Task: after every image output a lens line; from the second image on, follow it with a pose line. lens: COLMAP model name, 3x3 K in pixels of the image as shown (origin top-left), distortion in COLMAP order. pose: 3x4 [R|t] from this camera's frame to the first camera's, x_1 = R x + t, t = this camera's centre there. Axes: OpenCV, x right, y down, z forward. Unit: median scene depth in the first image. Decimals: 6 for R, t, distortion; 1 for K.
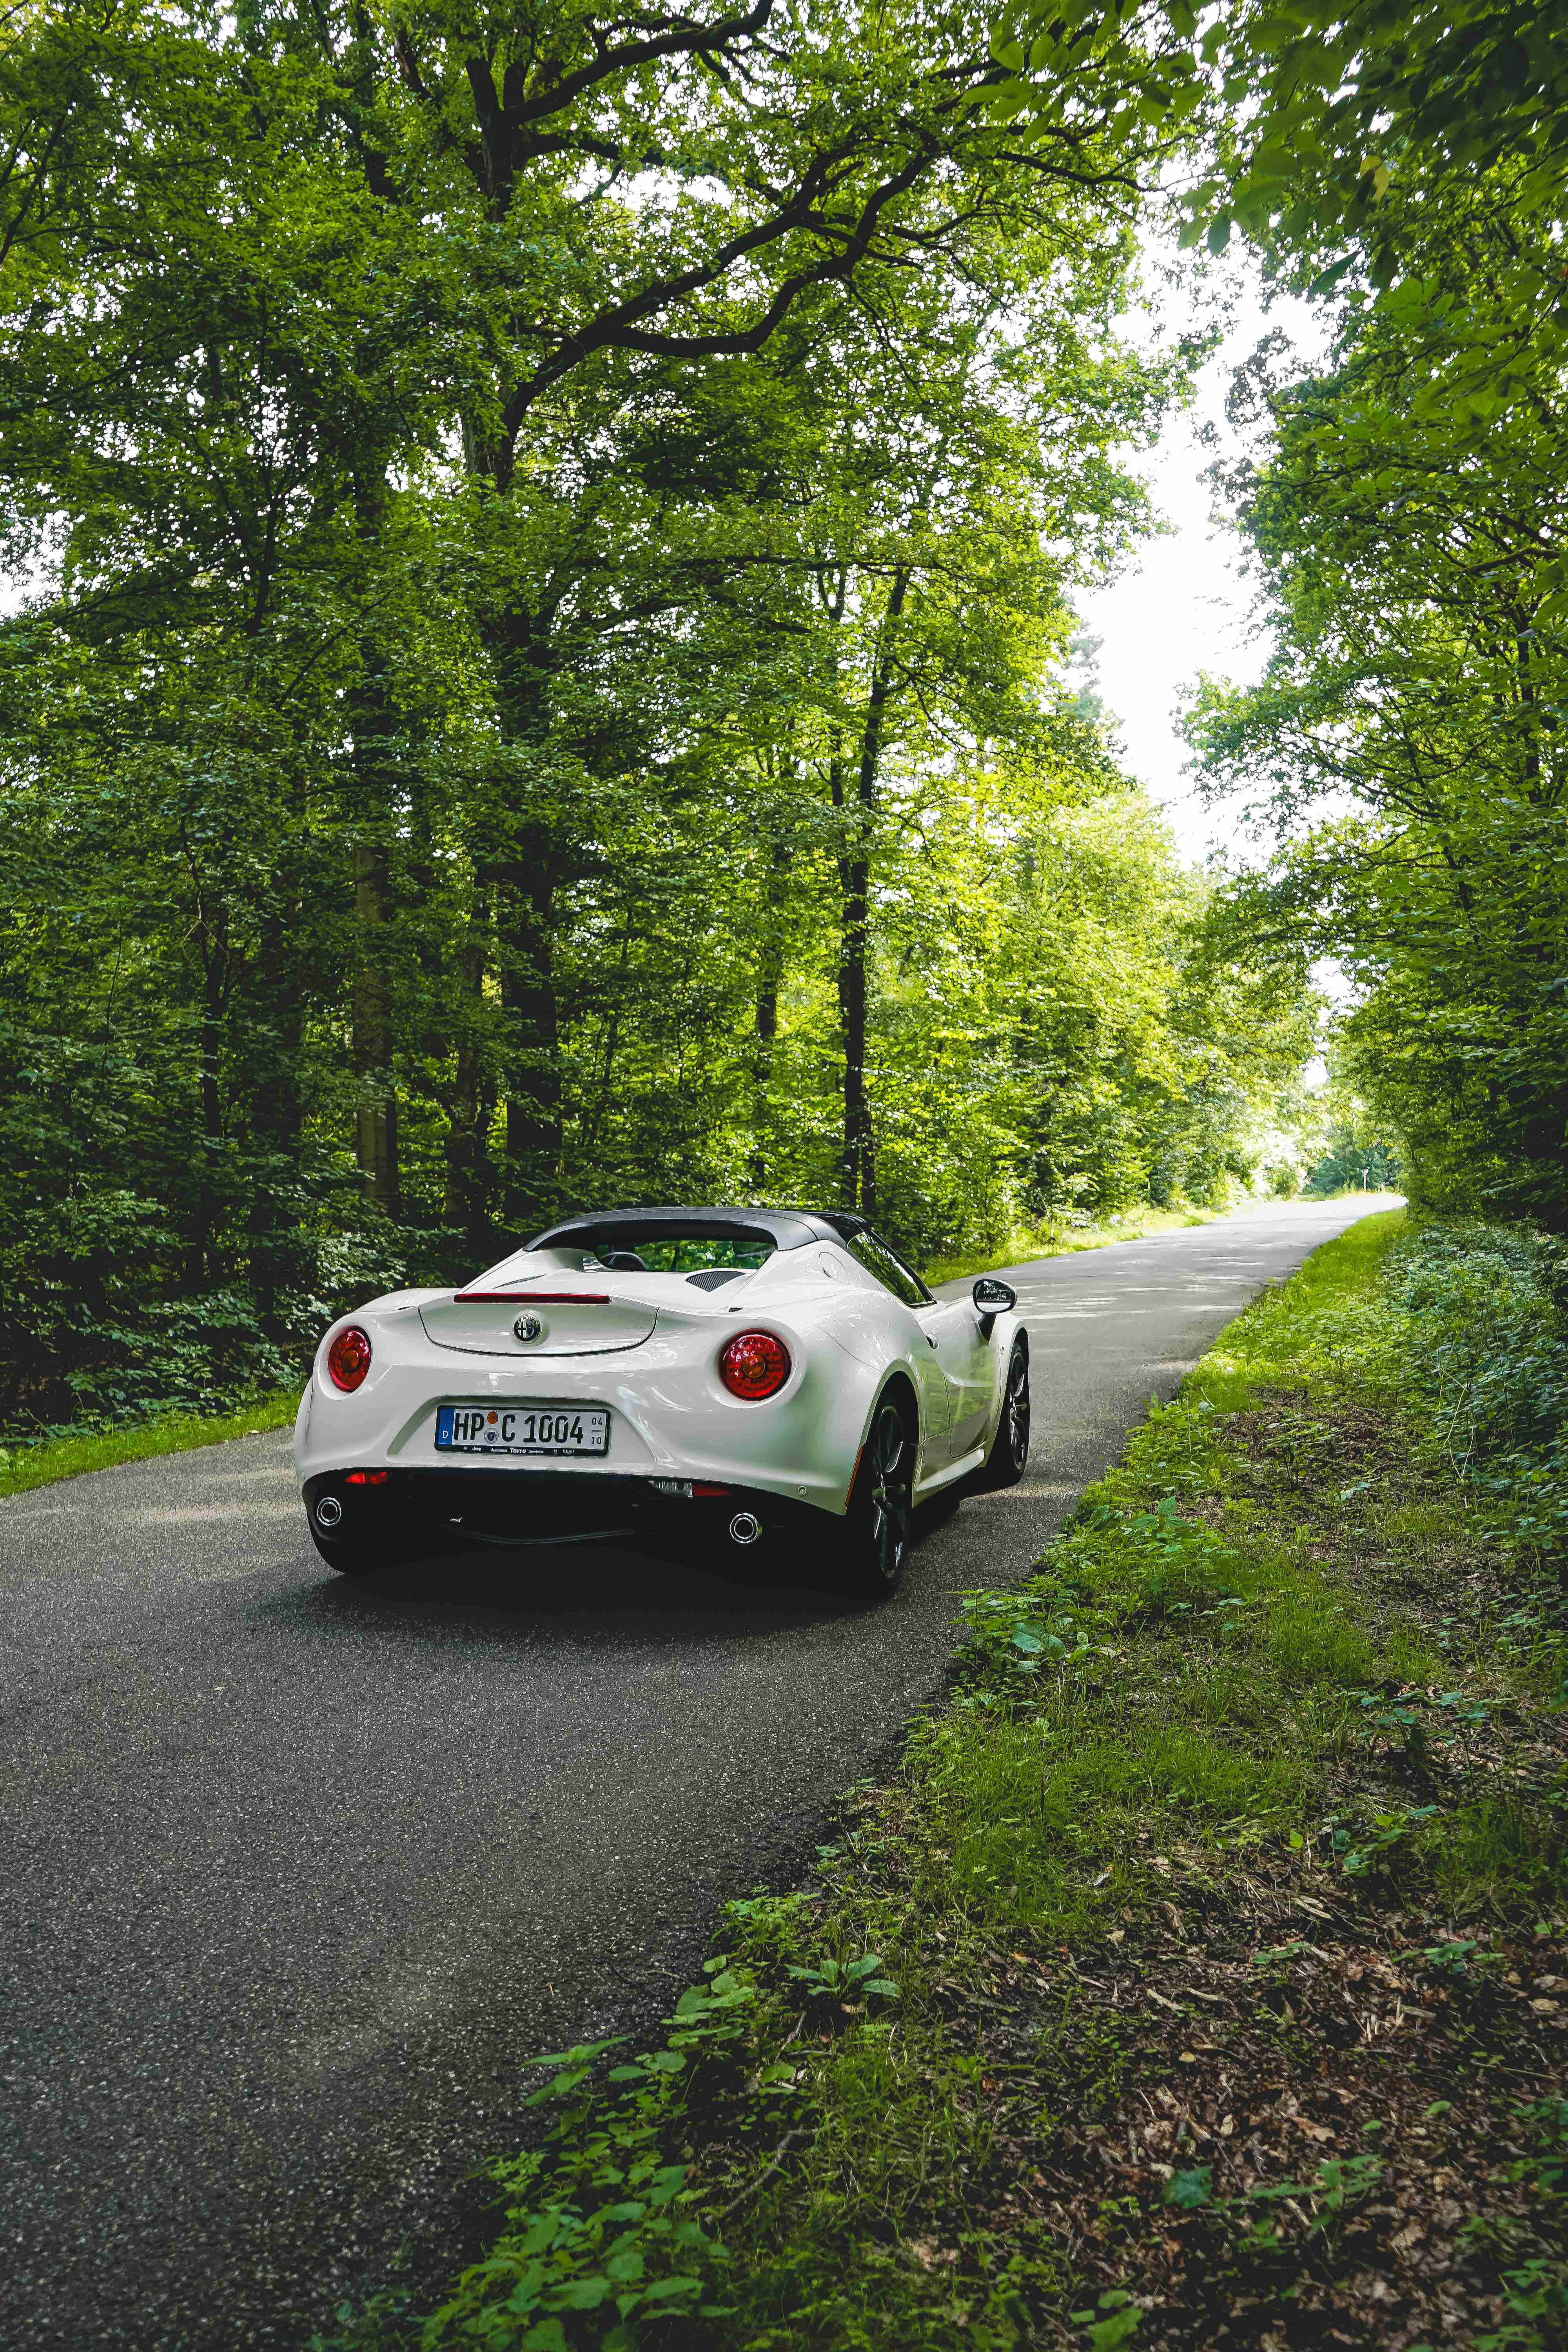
lens RADIAL K [[1930.8, 0, 778.6], [0, 1930.8, 1151.6], [0, 0, 1]] dist [0.000894, 0.004604]
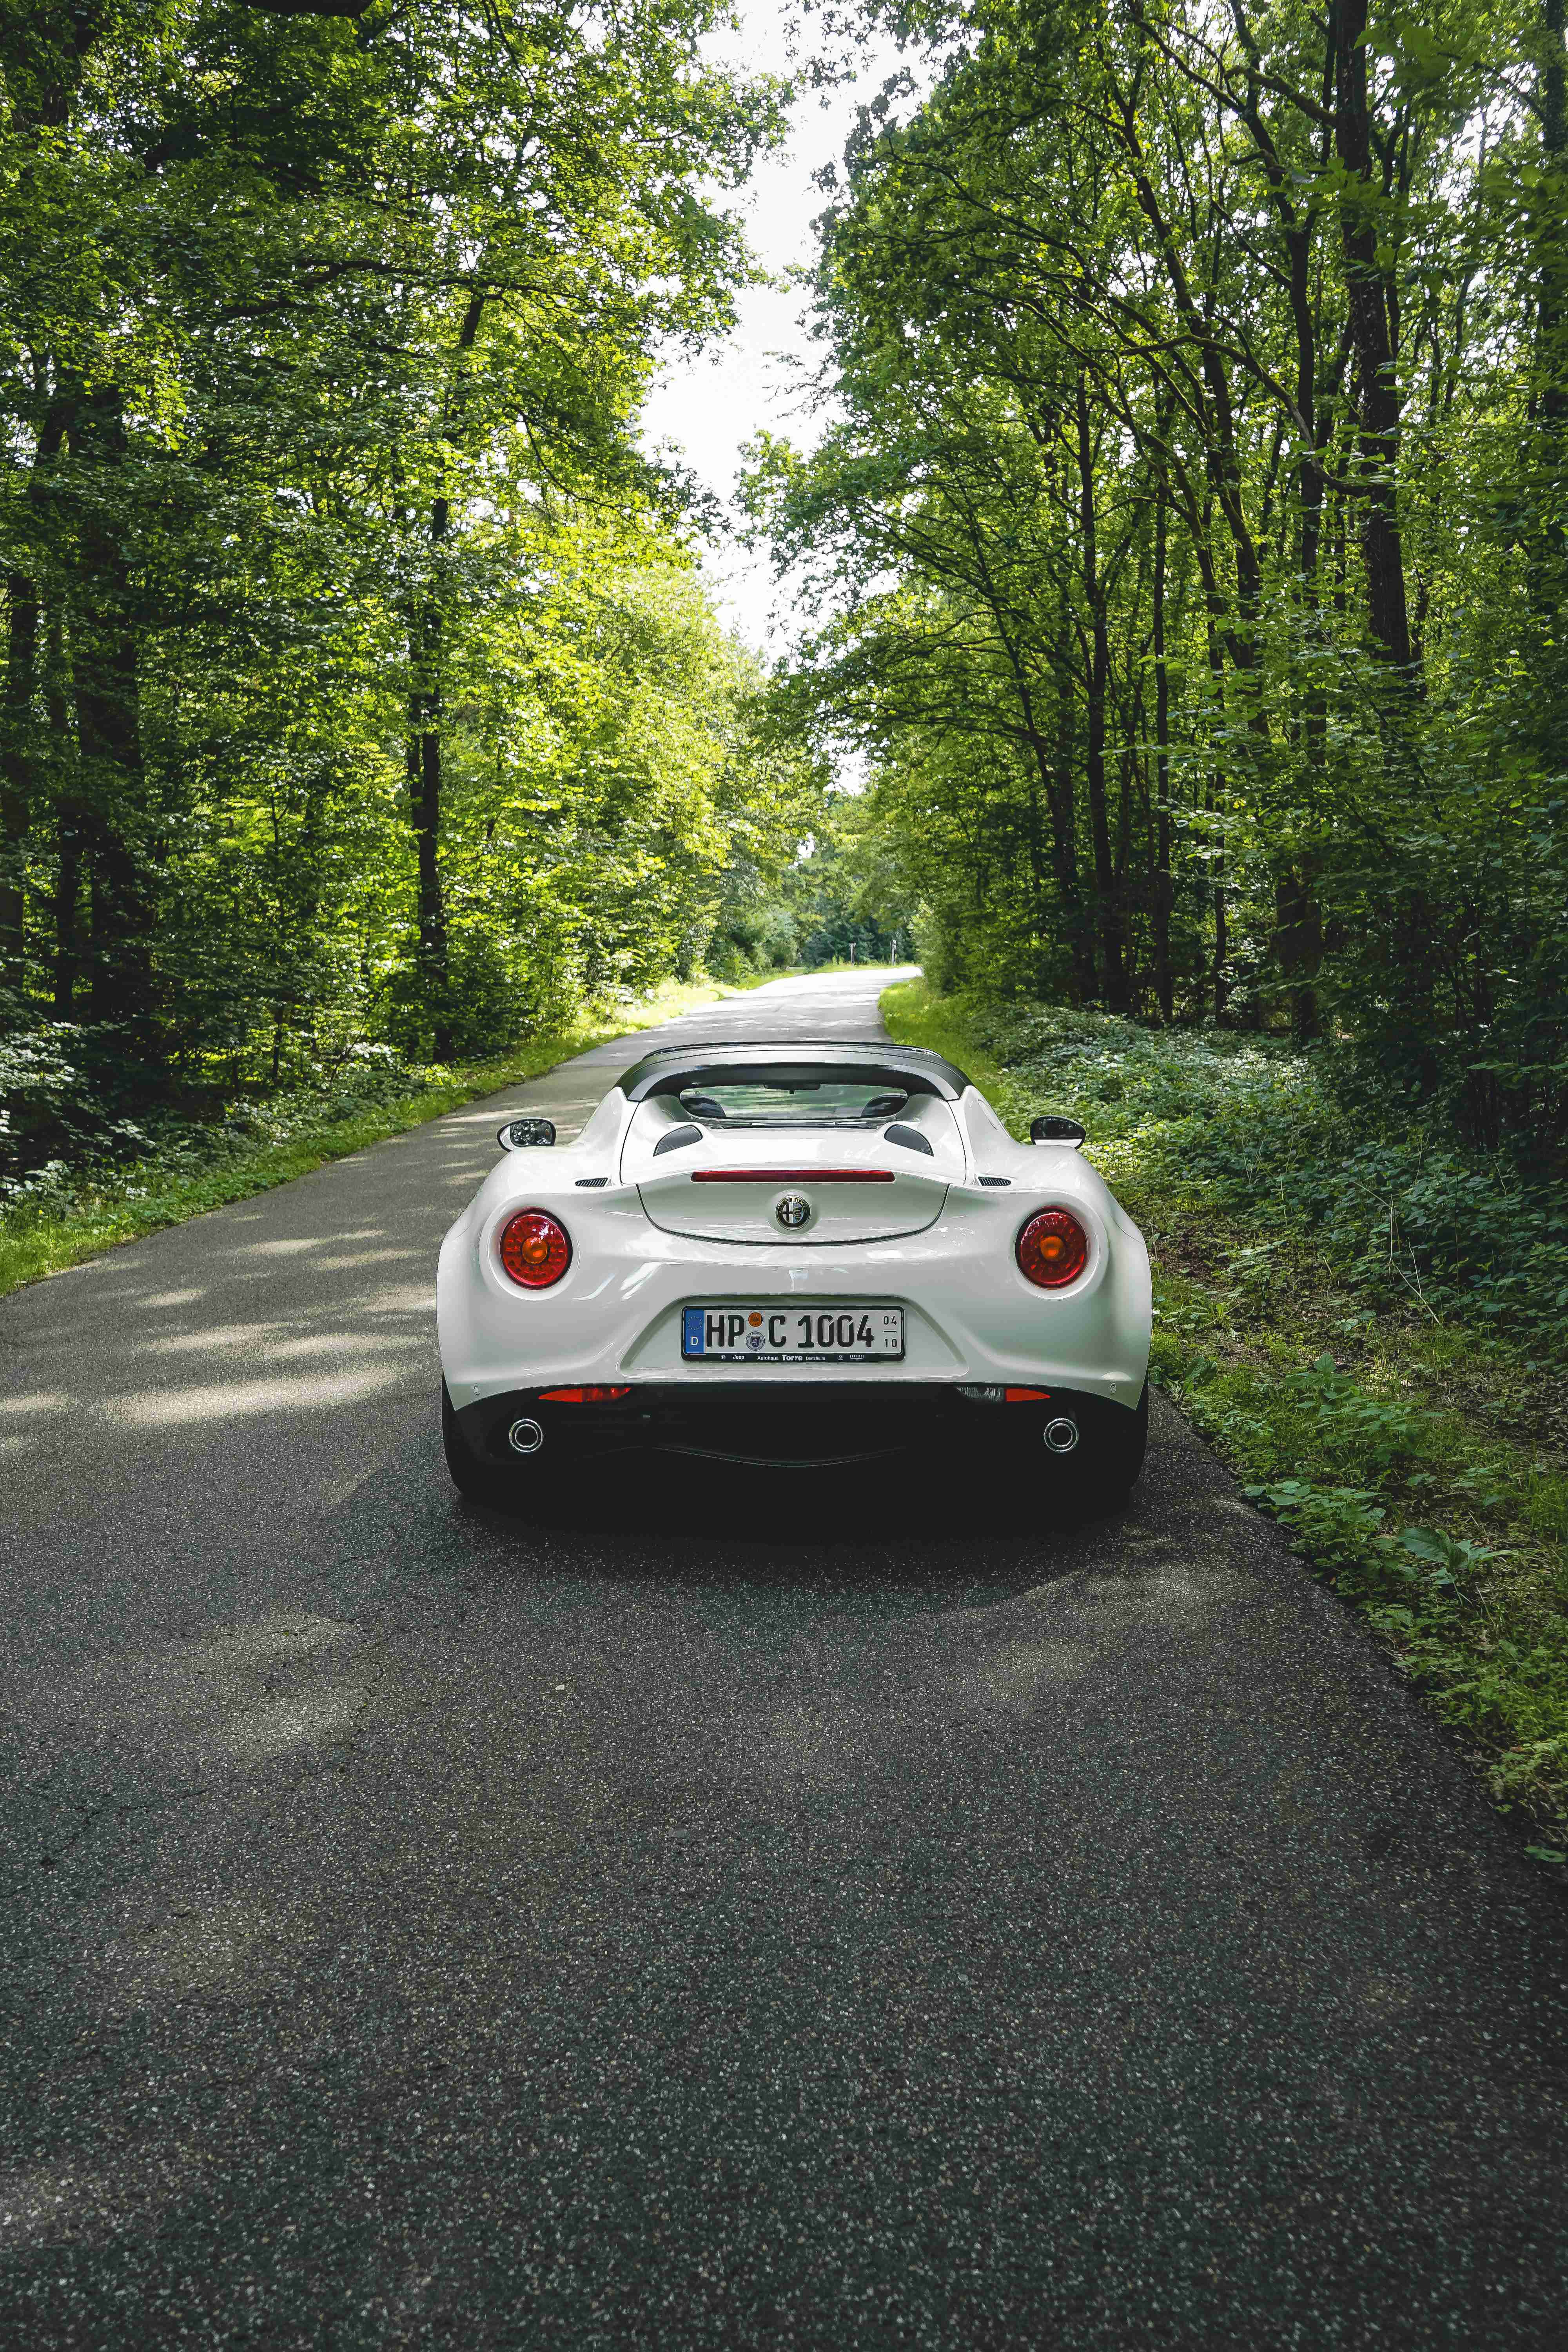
lens RADIAL K [[1930.8, 0, 778.6], [0, 1930.8, 1151.6], [0, 0, 1]] dist [0.000894, 0.004604]
pose [[0.963650, -0.020806, 0.266358, -0.050908], [-0.011106, 0.992982, 0.117742, -0.004523], [-0.266938, -0.116420, 0.956656, 0.029935]]
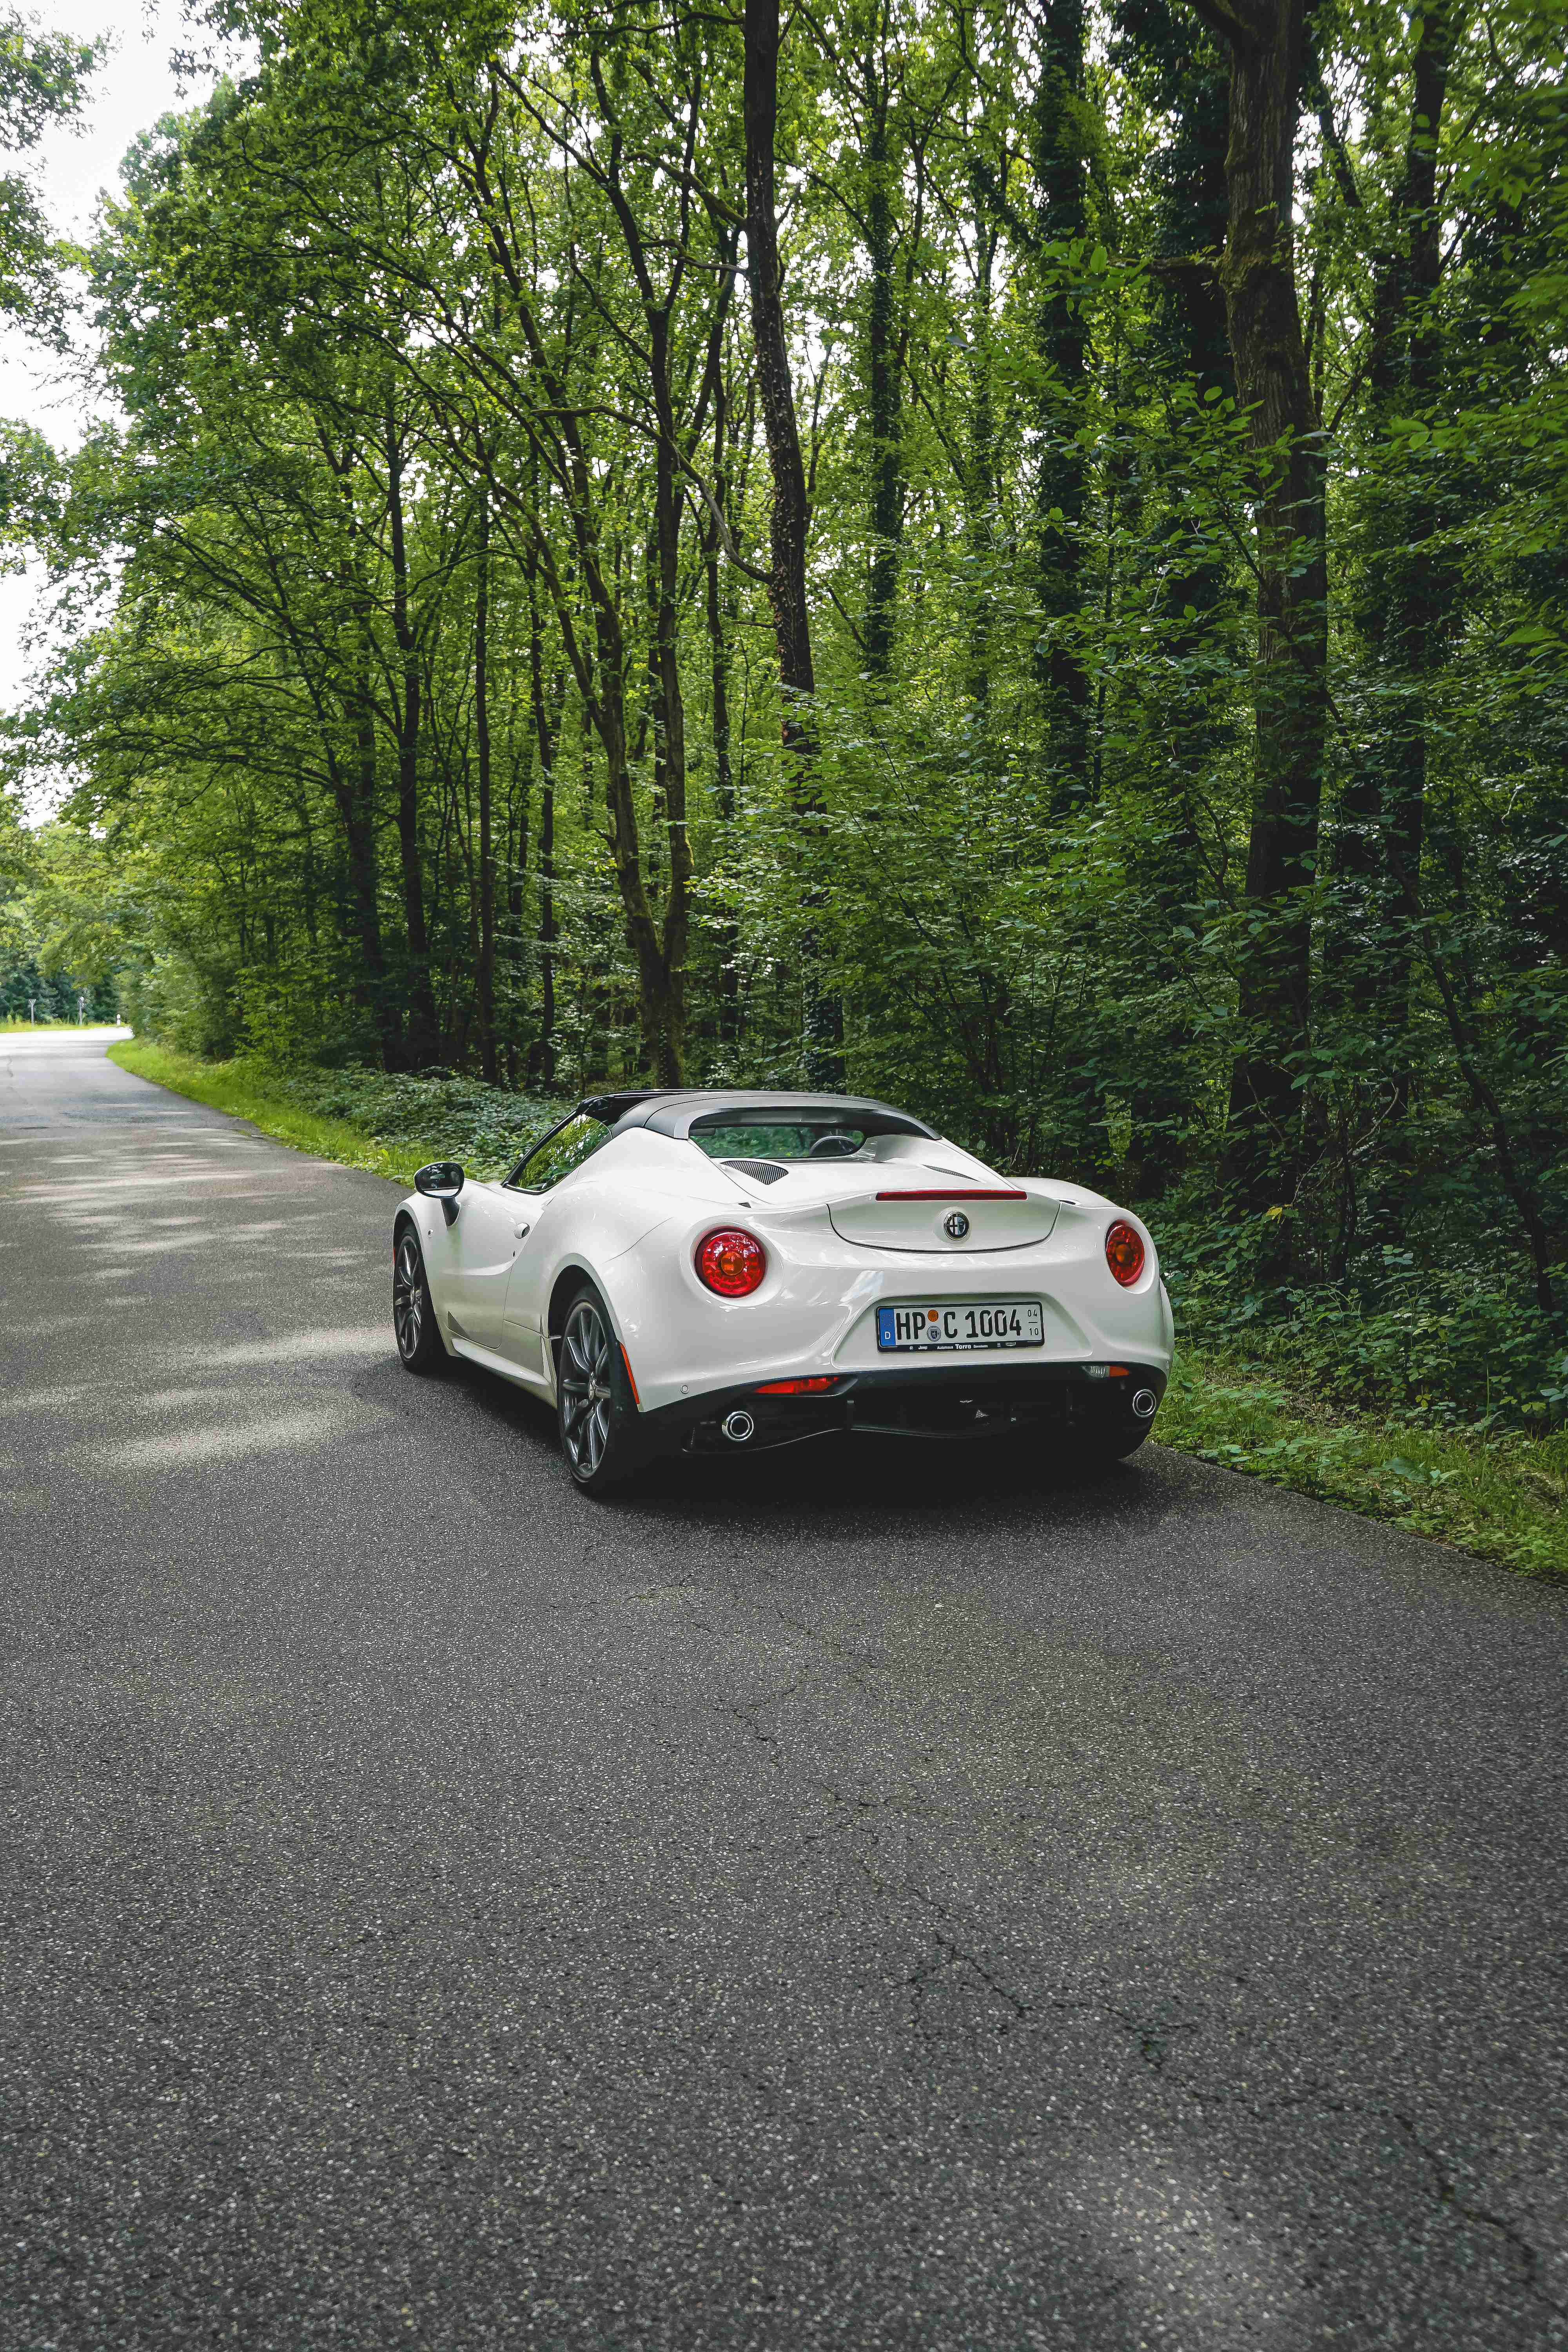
lens RADIAL K [[2117.2, 0, 784.0], [0, 2117.2, 1176.0], [0, 0, 1]] dist [-0.004648, 0.007965]
pose [[0.786273, -0.017826, 0.617622, -0.124853], [-0.039641, 0.996069, 0.079215, -0.002372], [-0.616606, -0.086768, 0.782476, 0.028744]]
